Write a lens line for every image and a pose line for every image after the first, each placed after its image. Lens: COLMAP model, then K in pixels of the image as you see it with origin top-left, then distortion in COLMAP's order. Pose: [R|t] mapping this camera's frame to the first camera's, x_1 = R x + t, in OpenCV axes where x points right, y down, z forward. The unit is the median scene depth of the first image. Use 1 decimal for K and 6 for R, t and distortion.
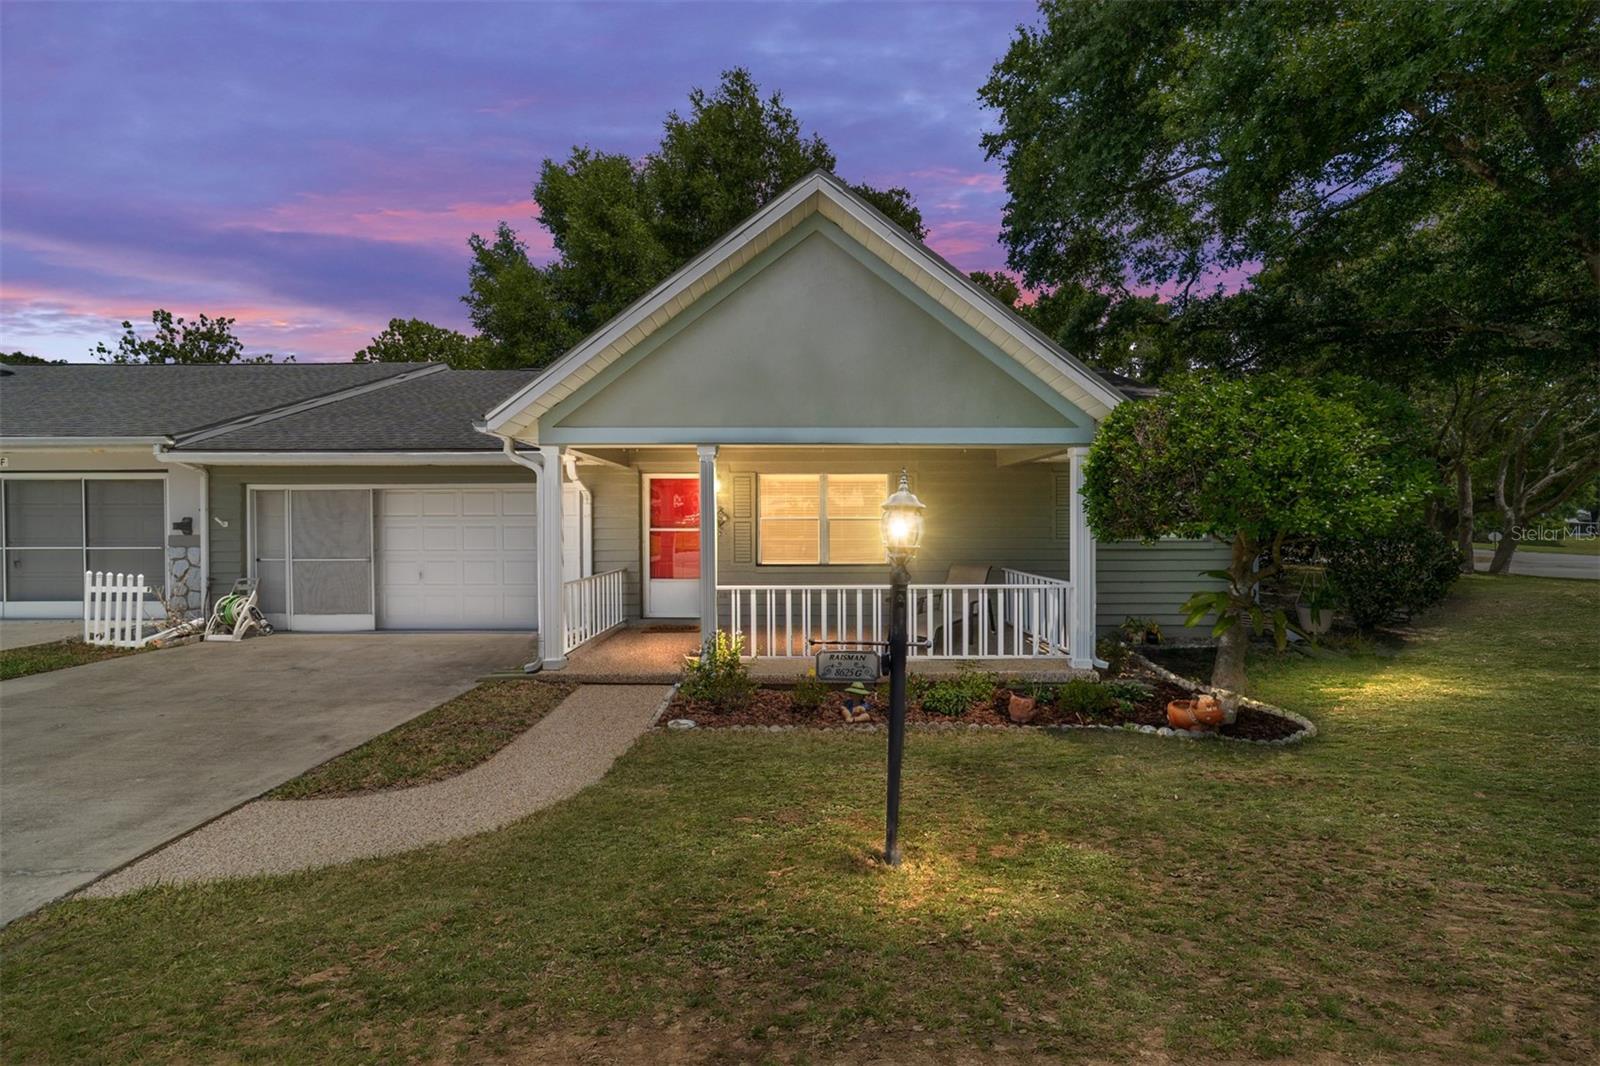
lens RADIAL K [[615.3, 0, 796.5], [0, 615.3, 519.2], [0, 0, 1]] dist [-0.009296, 0.004362]
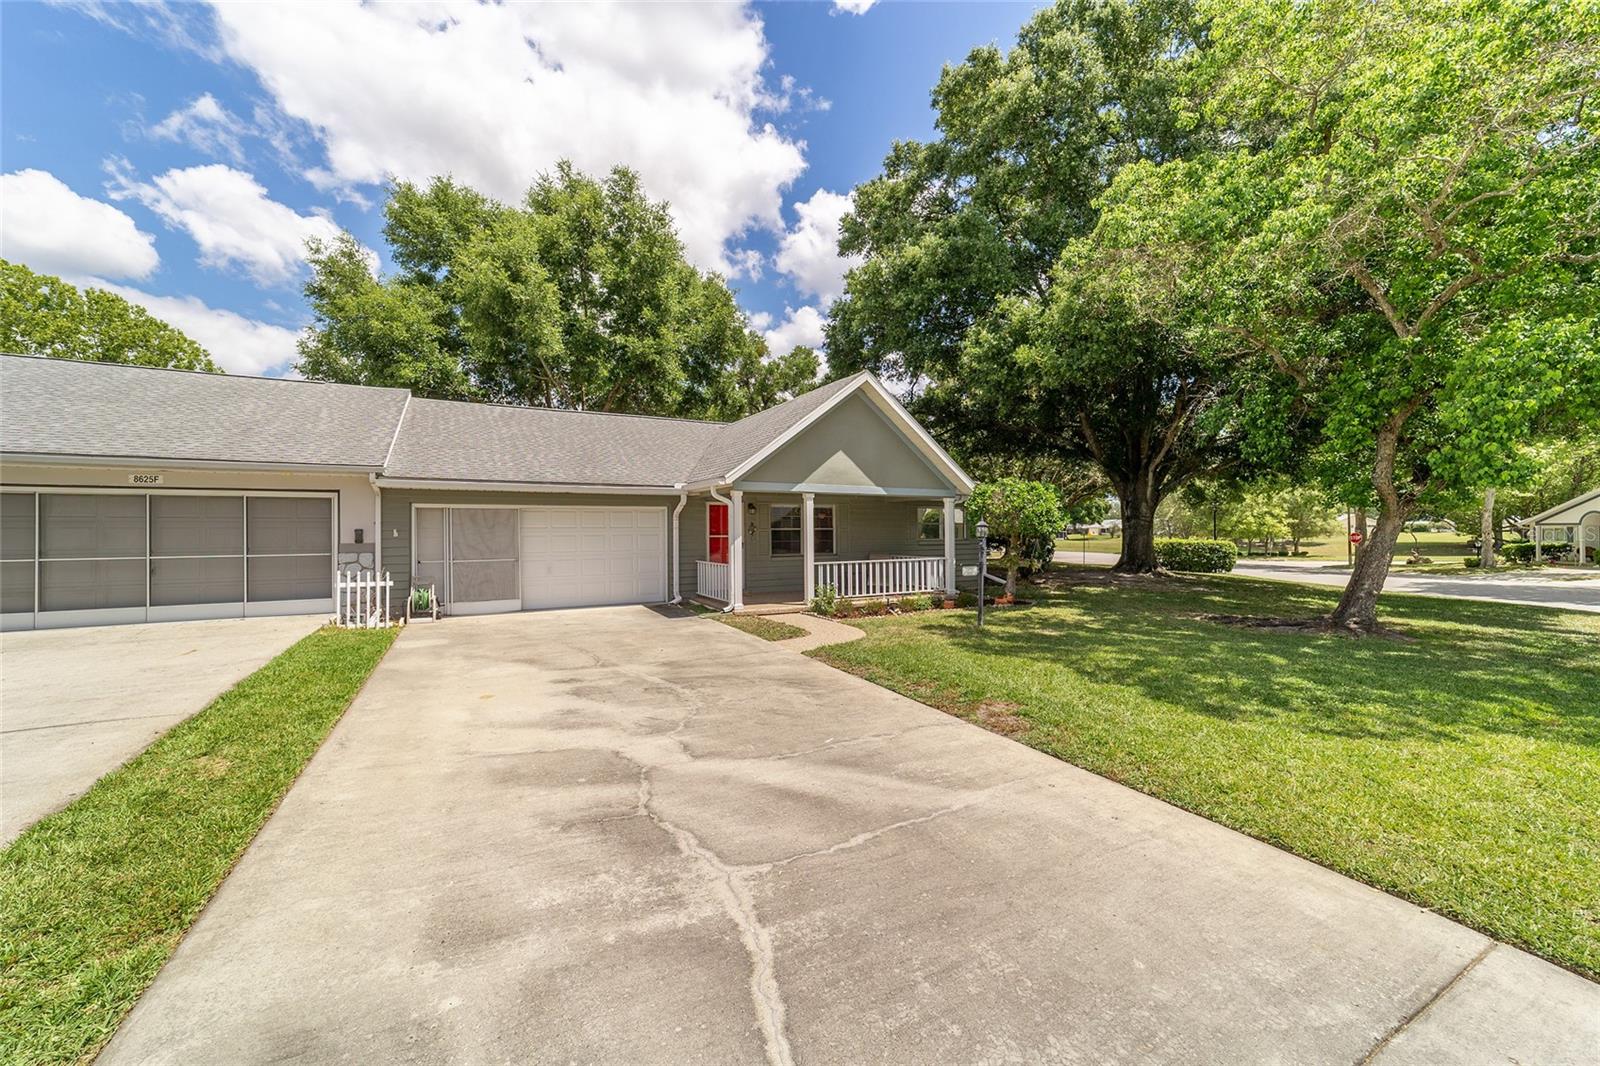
lens RADIAL K [[615.3, 0, 797.1], [0, 615.3, 521.0], [0, 0, 1]] dist [-0.009296, 0.004362]
pose [[0.872770, 0.004190, 0.488113, -0.830331], [0.003068, 0.999896, -0.014069, 0.000346], [-0.488121, 0.013777, 0.872667, -0.522745]]
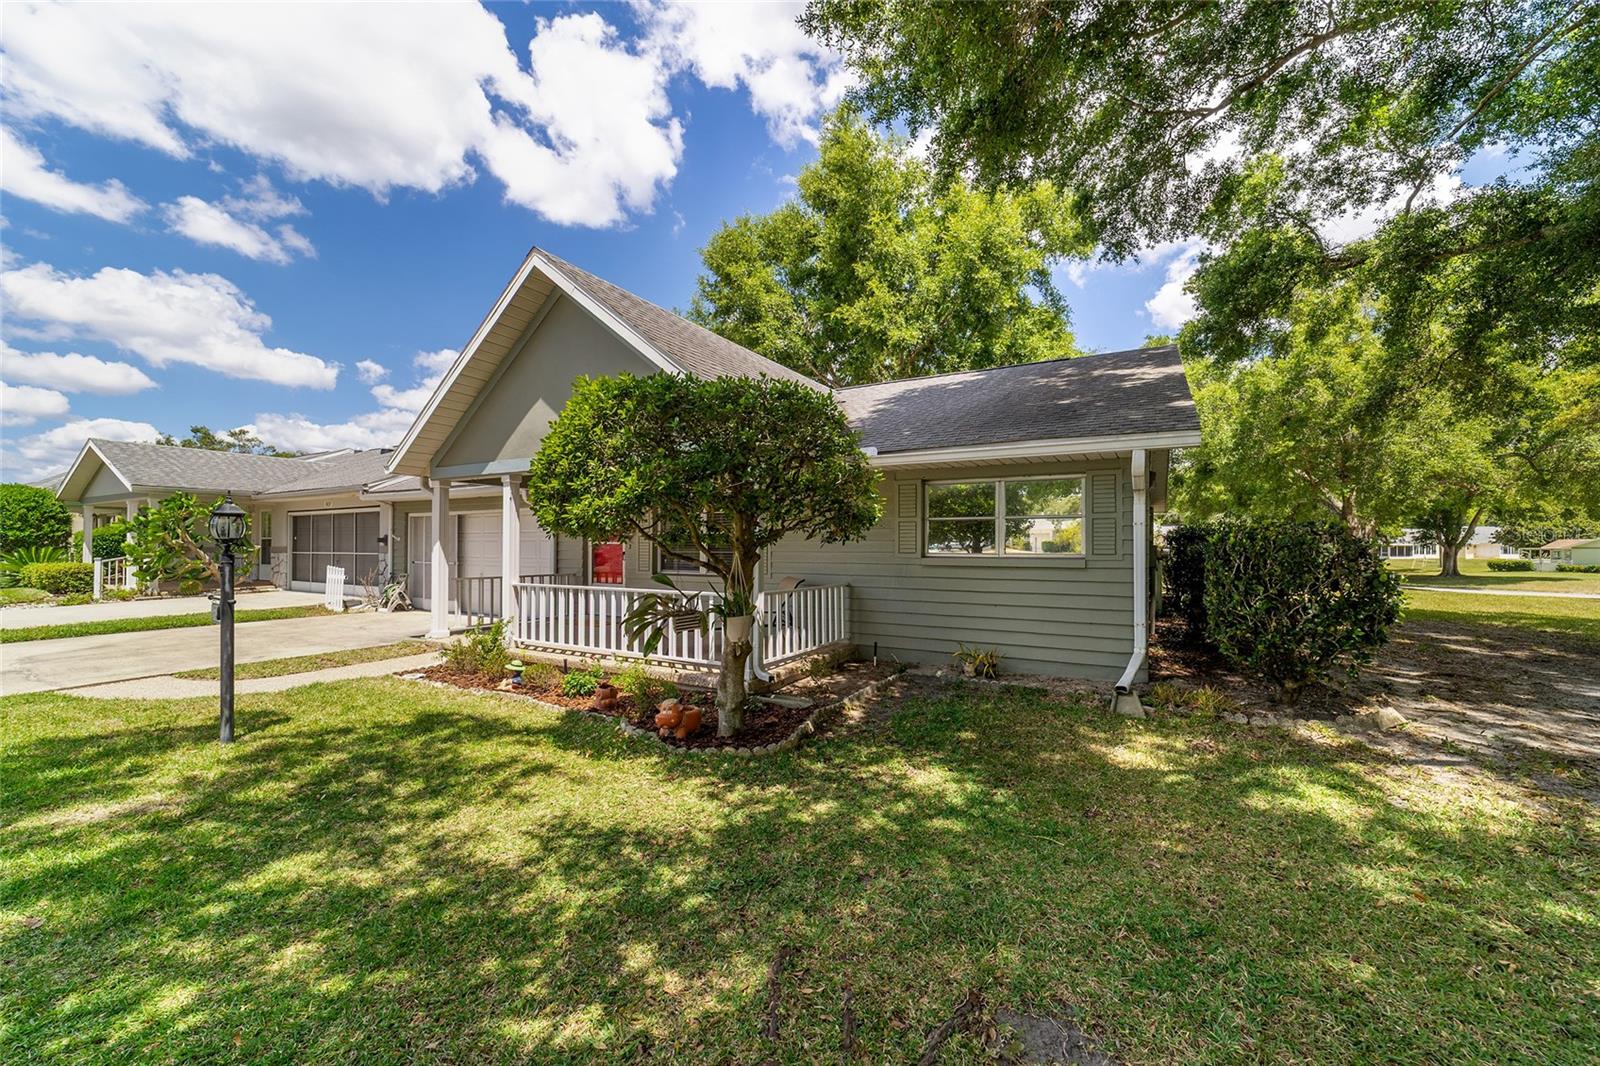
lens RADIAL K [[615.3, 0, 792.2], [0, 615.3, 532.7], [0, 0, 1]] dist [-0.009296, 0.004362]
pose [[0.869720, -0.005659, -0.493513, 0.731610], [-0.004120, 0.999816, -0.018726, 0.017029], [0.493528, 0.018320, 0.869537, 0.126012]]
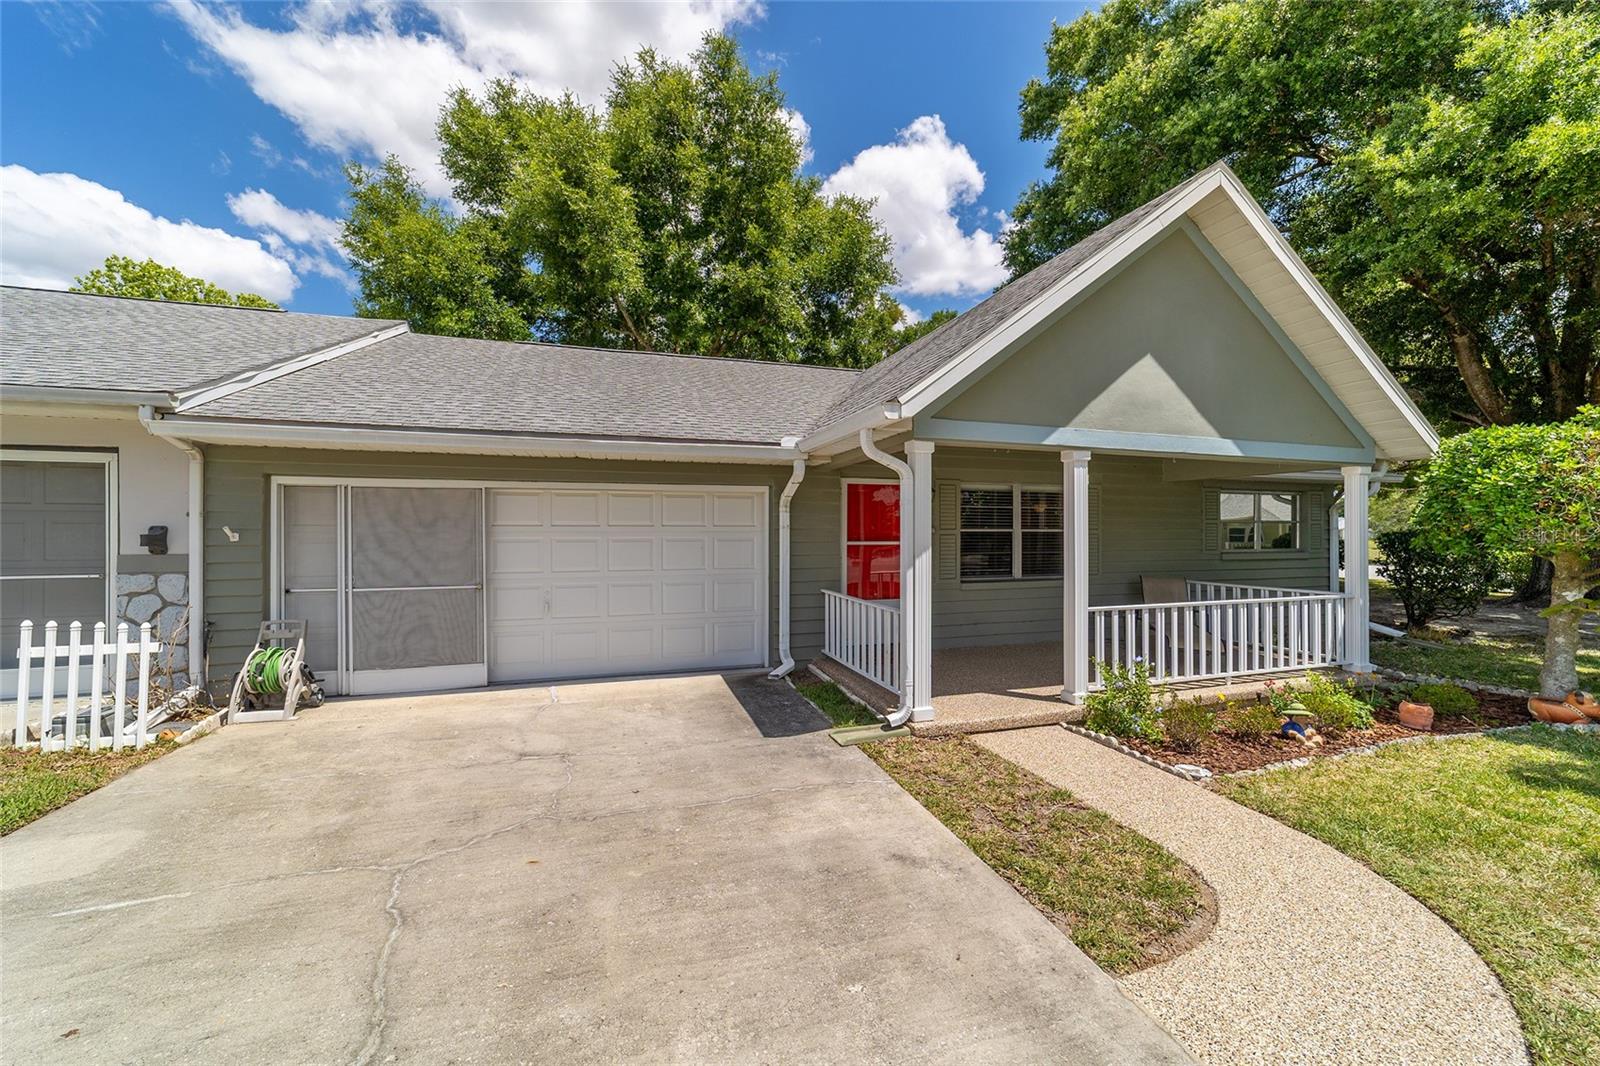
lens RADIAL K [[615.3, 0, 800.1], [0, 615.3, 524.9], [0, 0, 1]] dist [-0.009296, 0.004362]
pose [[0.948356, 0.005883, 0.317154, -0.577213], [-0.004226, 0.999974, -0.005915, -0.003145], [-0.317181, 0.004269, 0.948355, 0.206063]]
